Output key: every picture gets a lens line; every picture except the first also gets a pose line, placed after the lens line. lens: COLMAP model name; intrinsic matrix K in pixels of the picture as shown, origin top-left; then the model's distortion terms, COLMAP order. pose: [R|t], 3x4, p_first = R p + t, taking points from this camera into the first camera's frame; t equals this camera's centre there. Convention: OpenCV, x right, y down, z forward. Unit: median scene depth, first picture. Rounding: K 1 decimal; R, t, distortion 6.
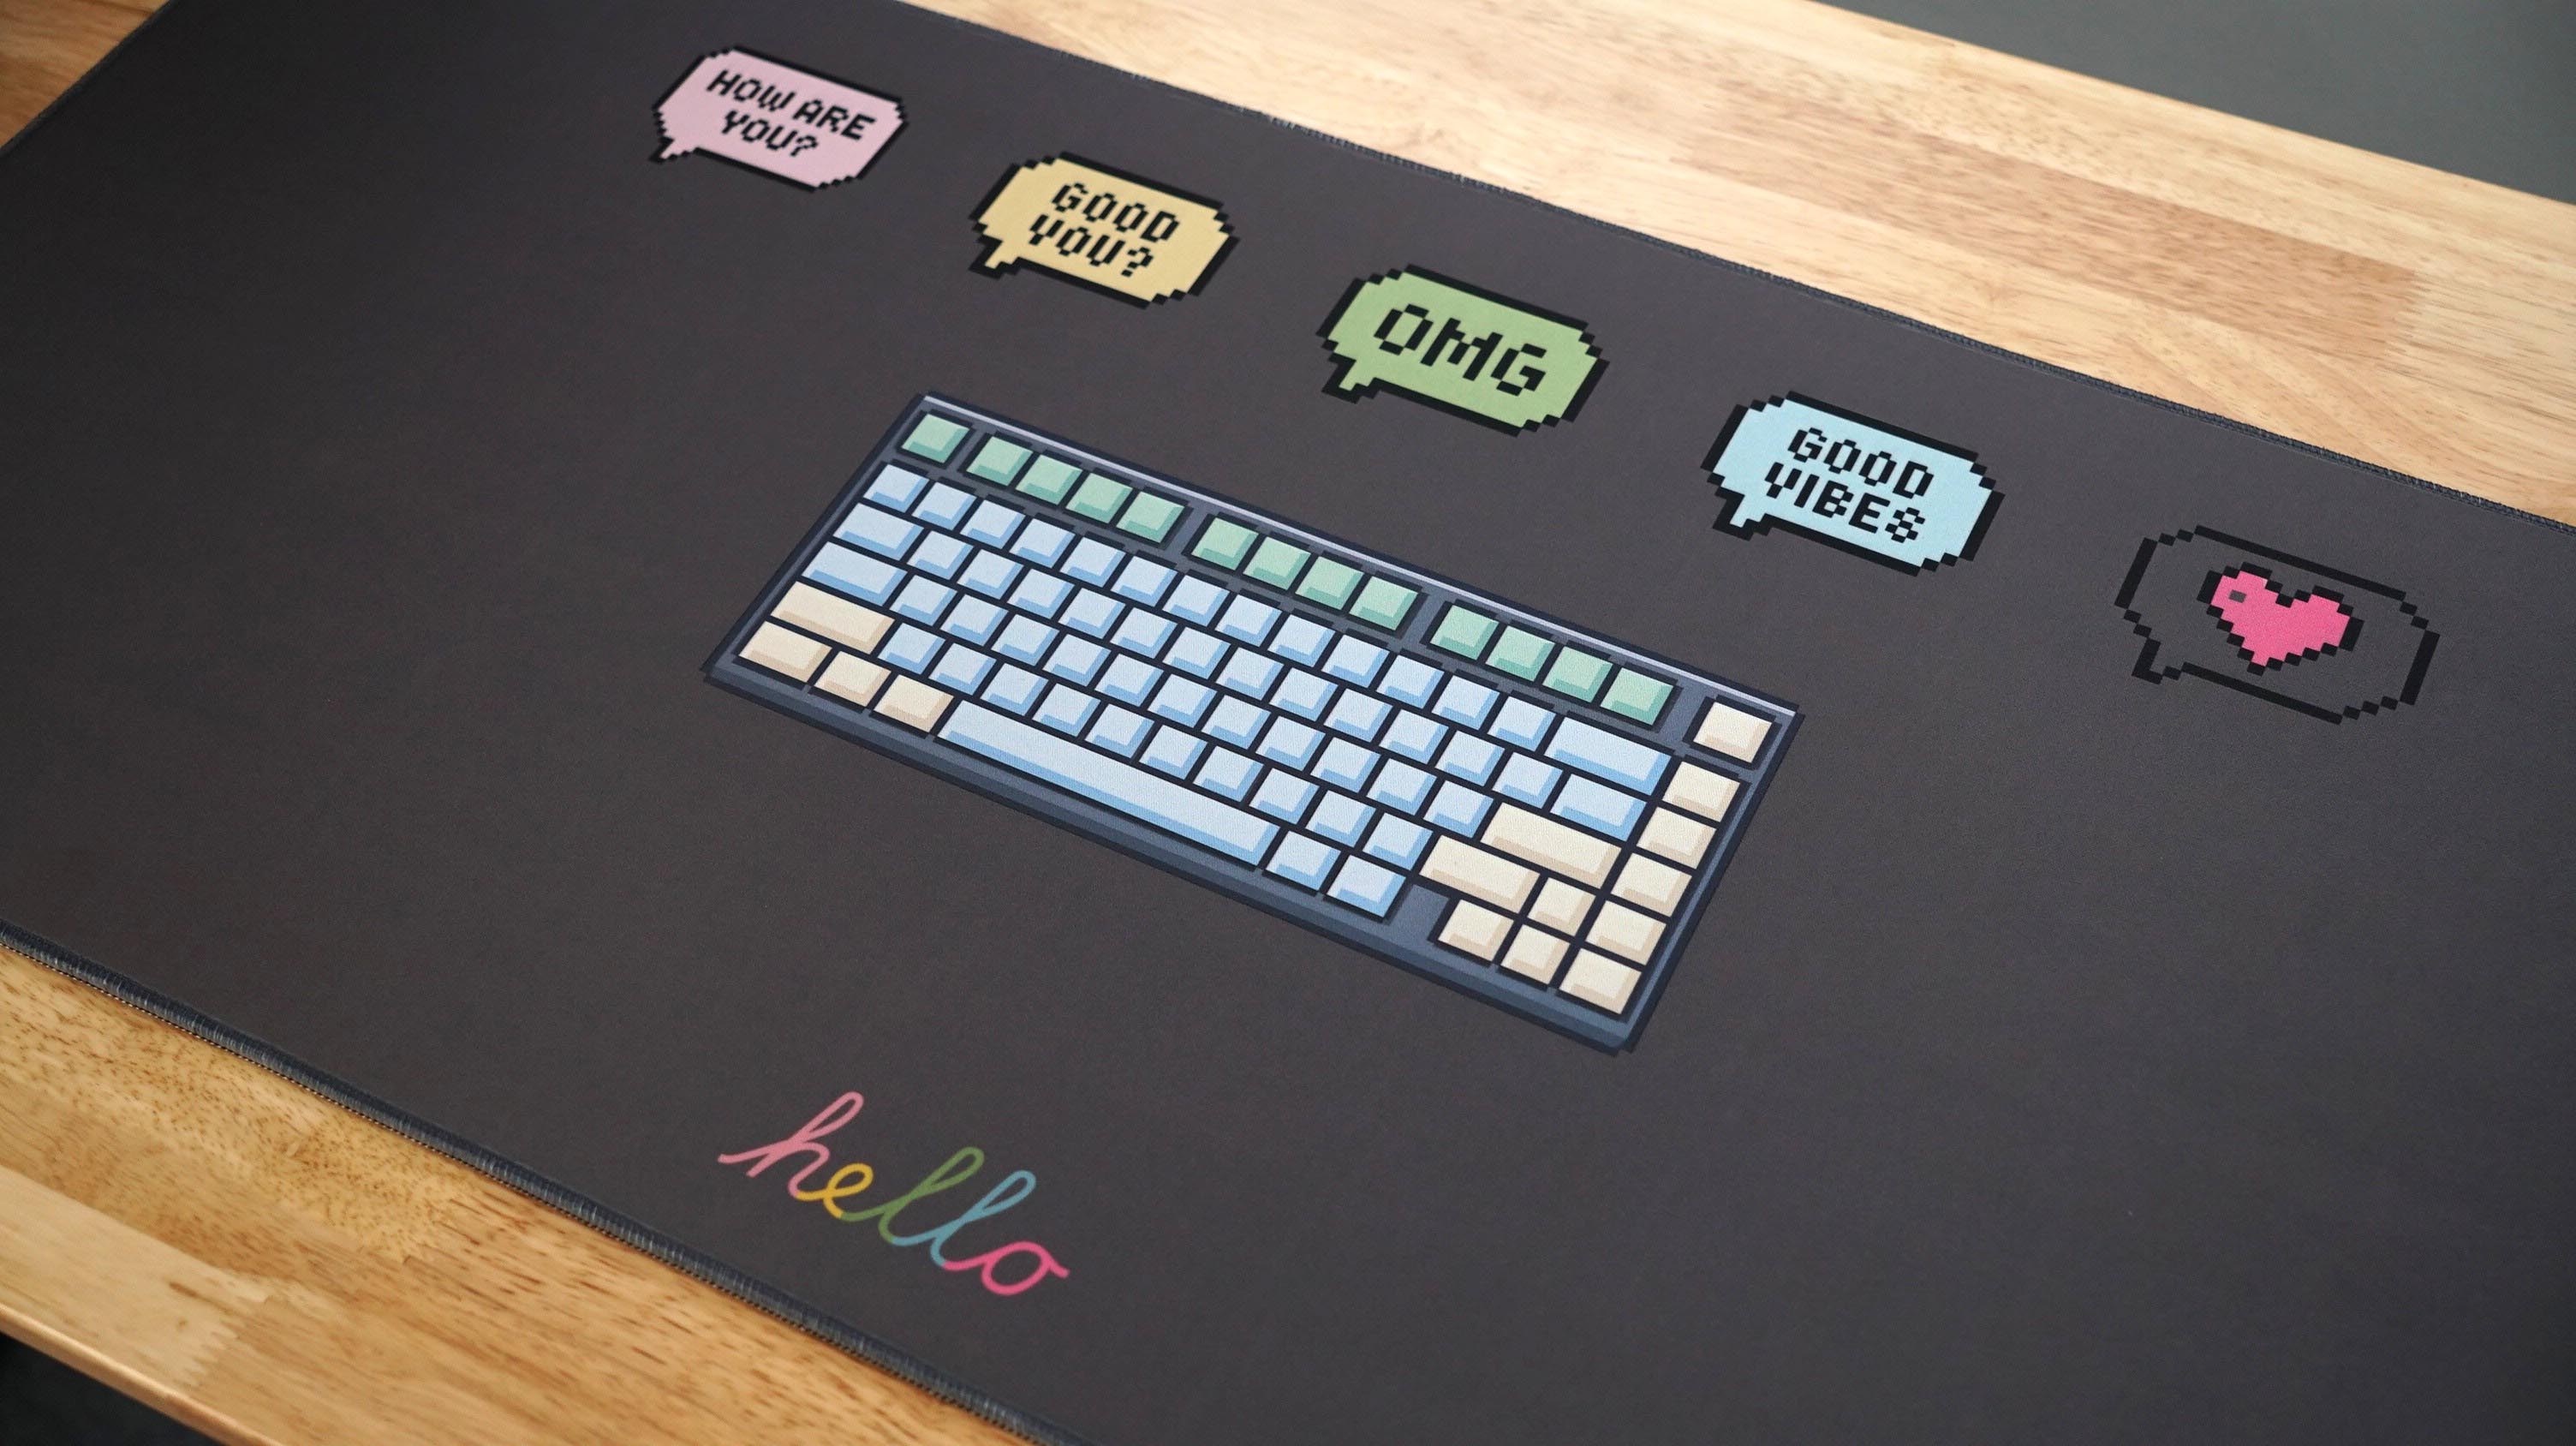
lens RADIAL K [[2990.3, 0, 1283.0], [0, 2990.3, 722.5], [0, 0, 1]] dist [-0.051078, 0.327343]
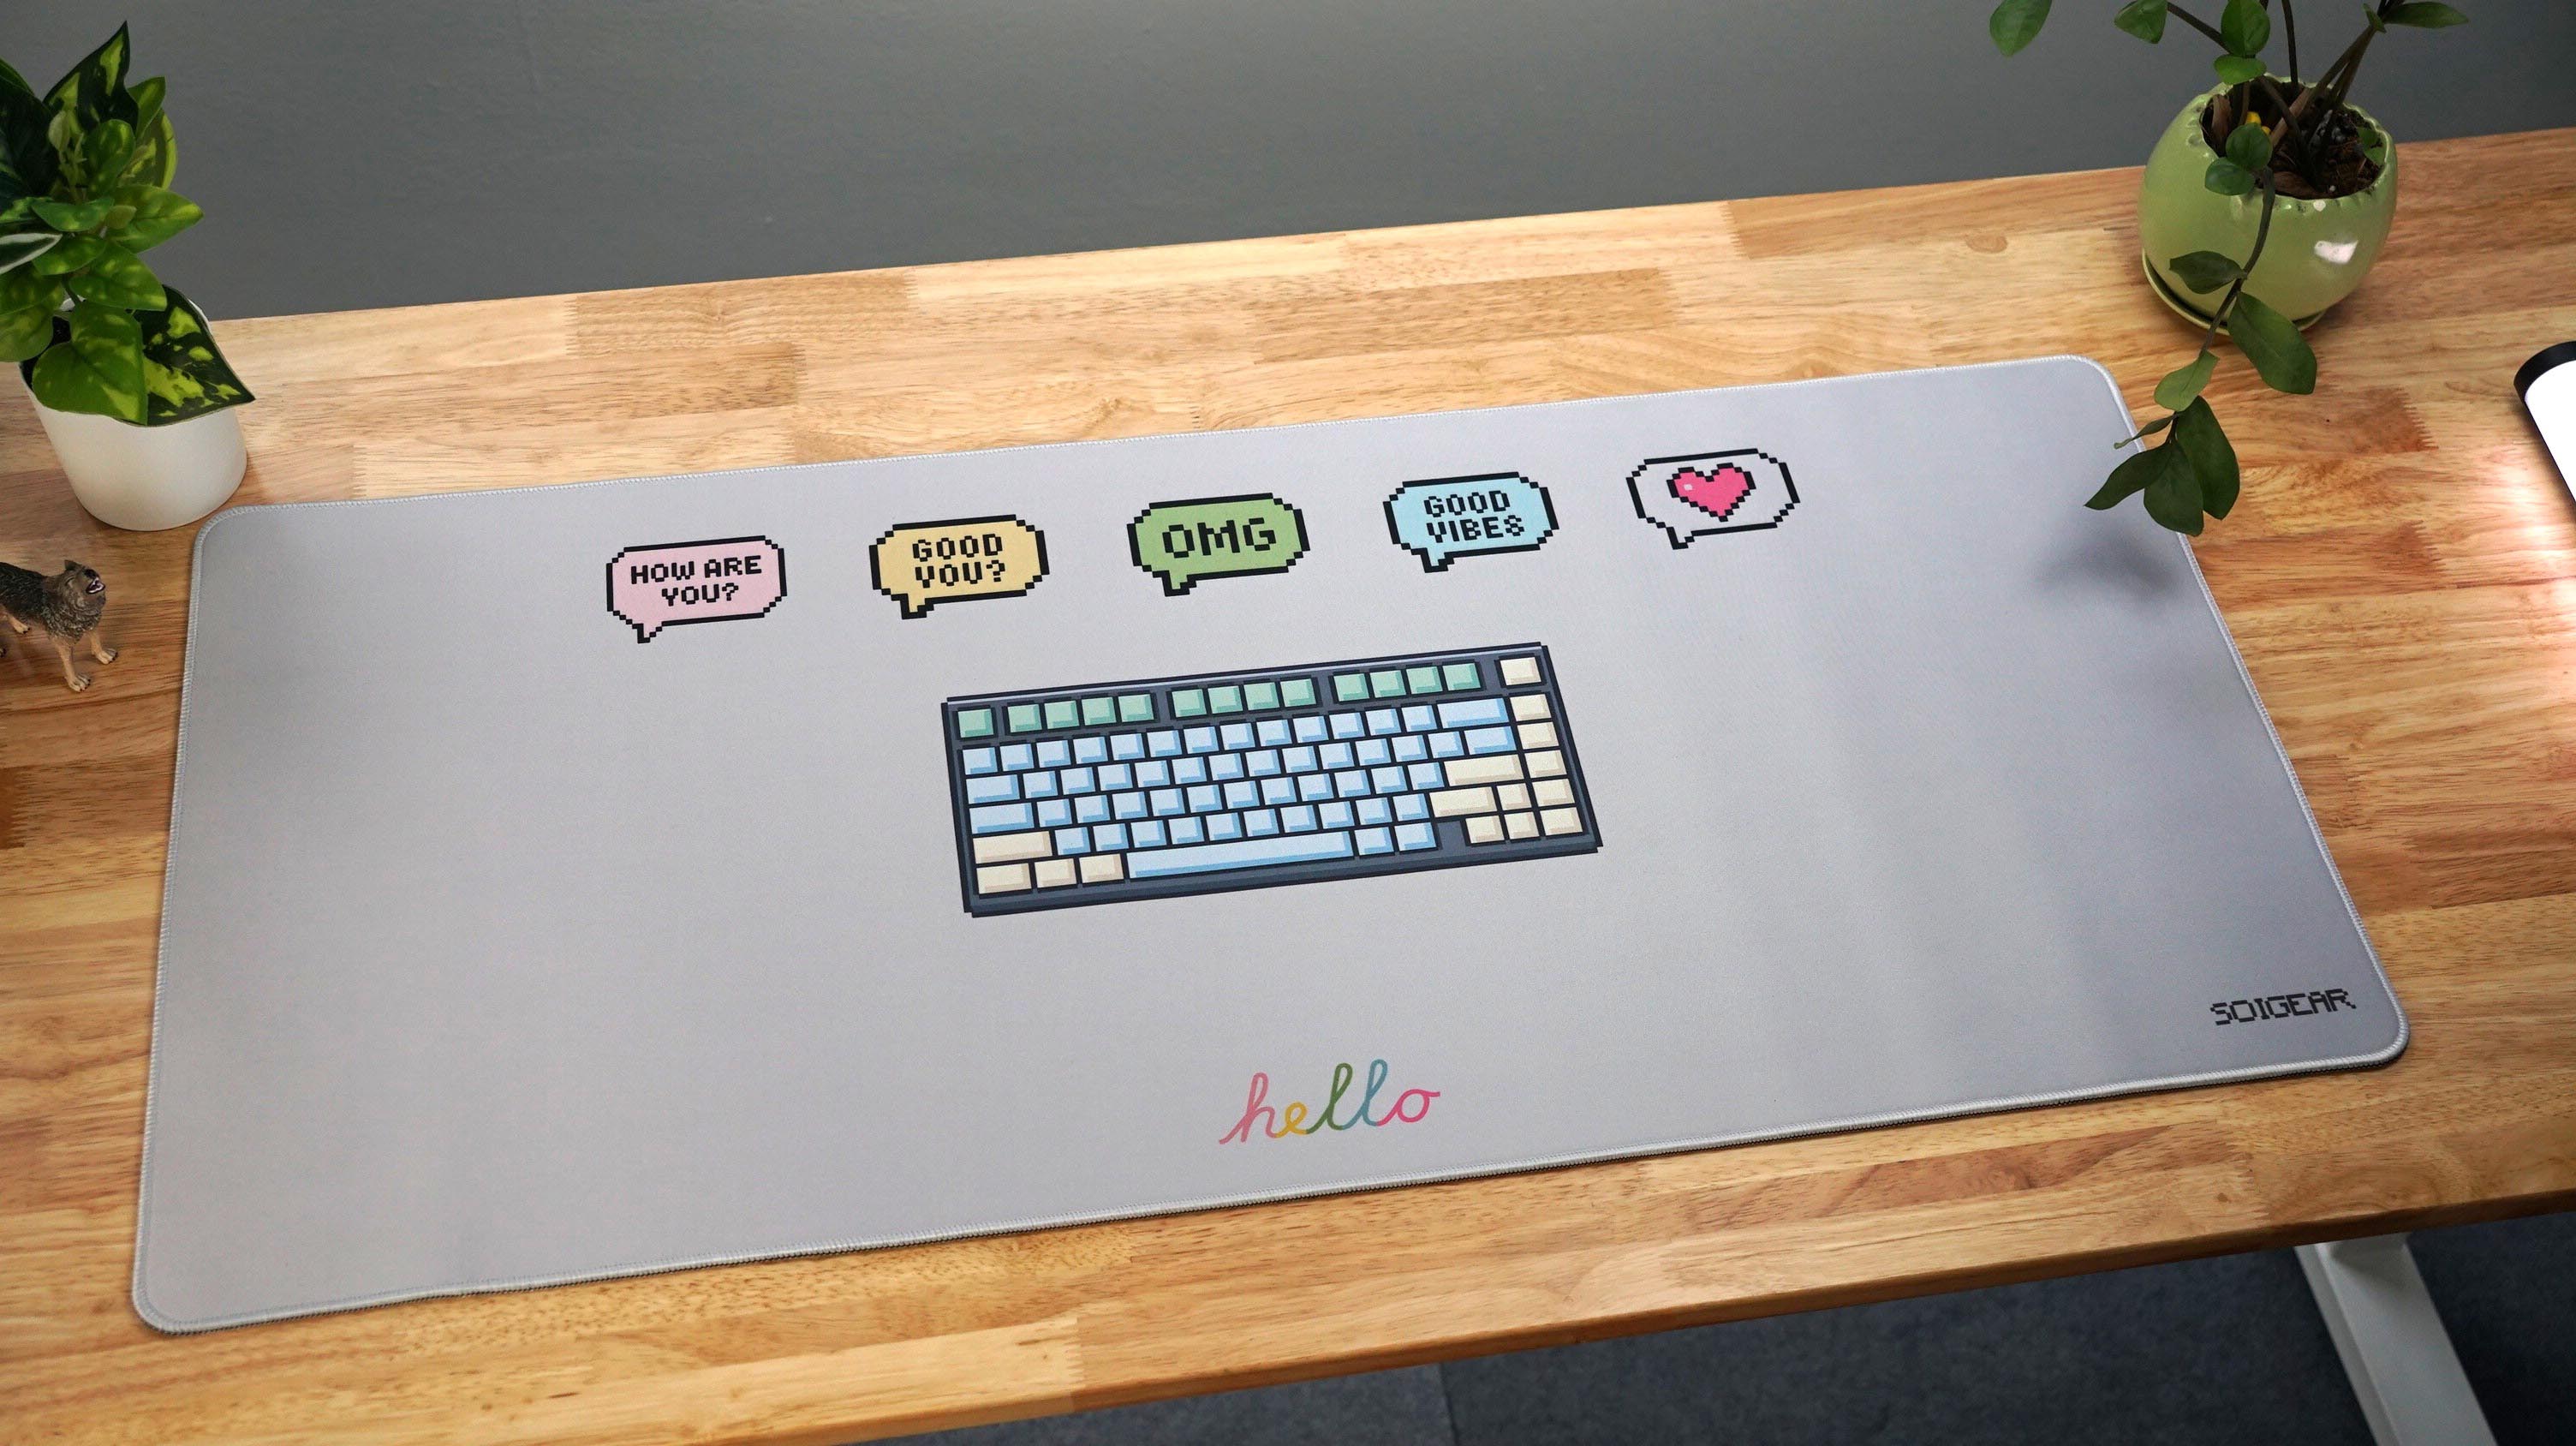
lens RADIAL K [[2951.4, 0, 1296.6], [0, 2951.4, 723.5], [0, 0, 1]] dist [-0.032017, 0.293995]
pose [[0.796196, -0.418621, 0.436839, -0.677631], [0.419911, 0.902131, 0.099166, -0.175587], [-0.435599, 0.104478, 0.894057, -0.437985]]
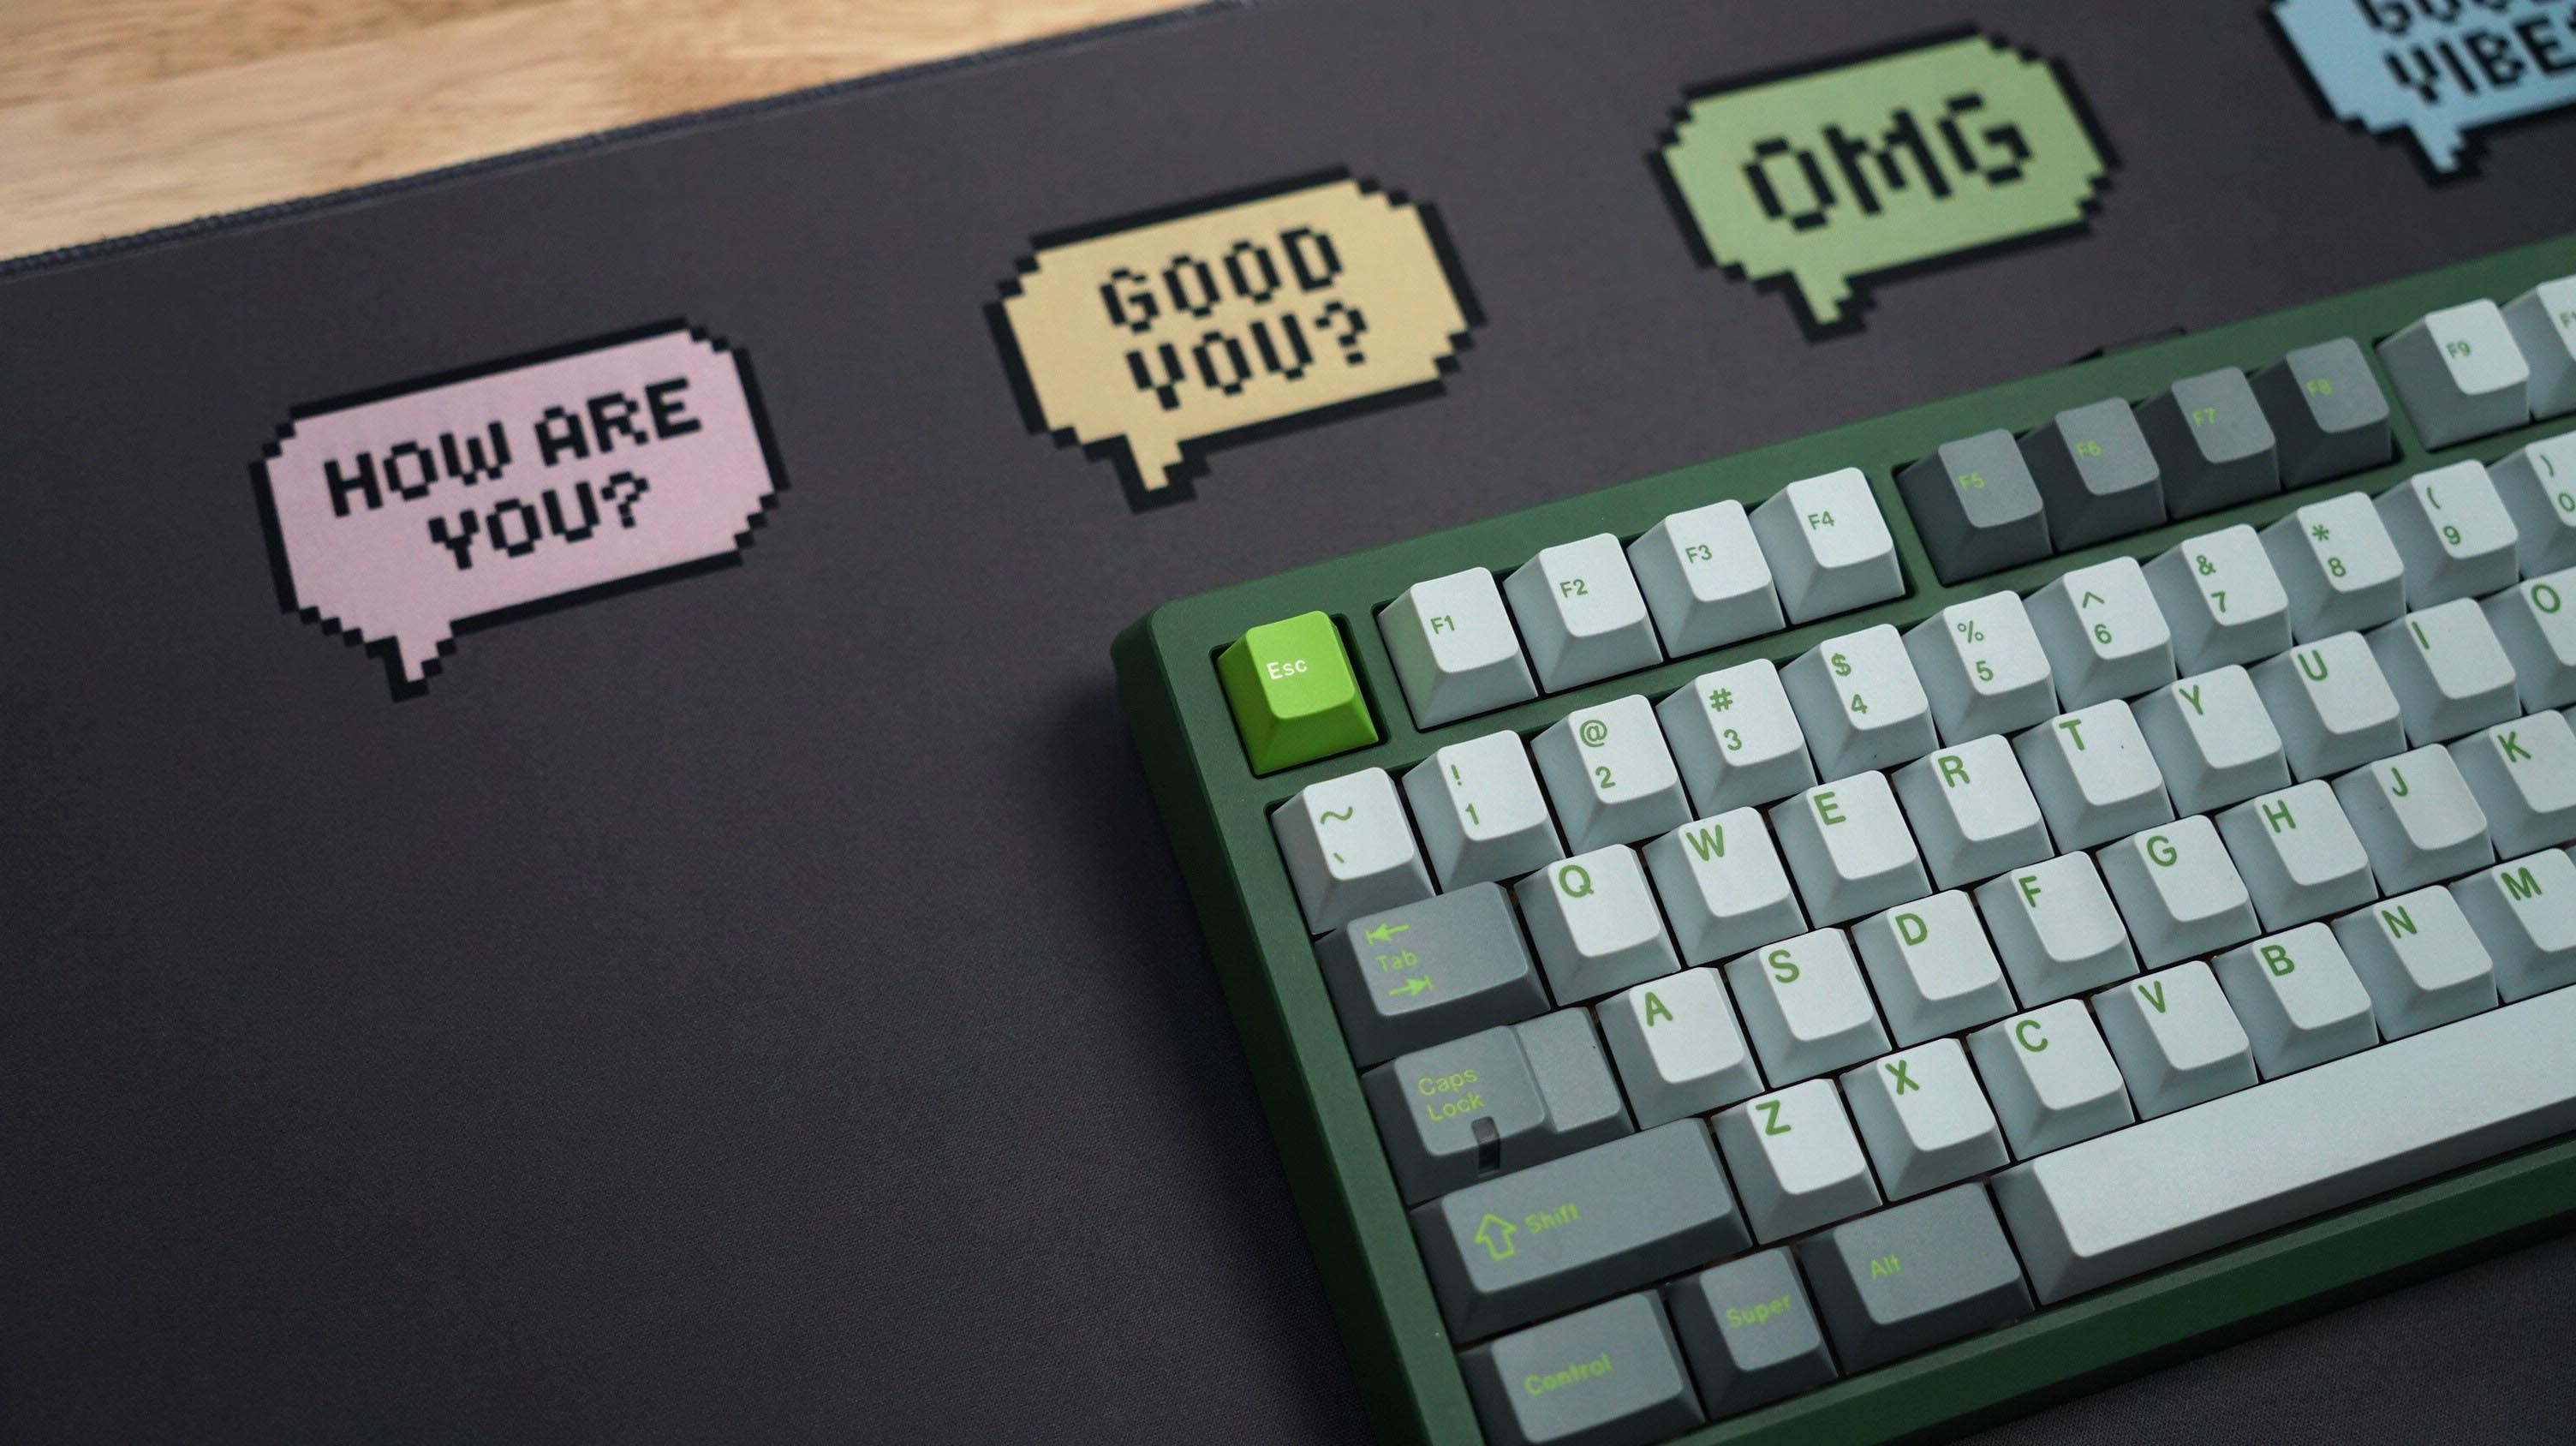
lens RADIAL K [[3002.5, 0, 1286.5], [0, 3002.5, 696.7], [0, 0, 1]] dist [-0.050357, 0.333452]
pose [[0.678591, -0.589660, 0.437967, -0.361036], [0.511650, 0.807280, 0.294133, -0.285160], [-0.527000, 0.024490, 0.849512, 0.564952]]
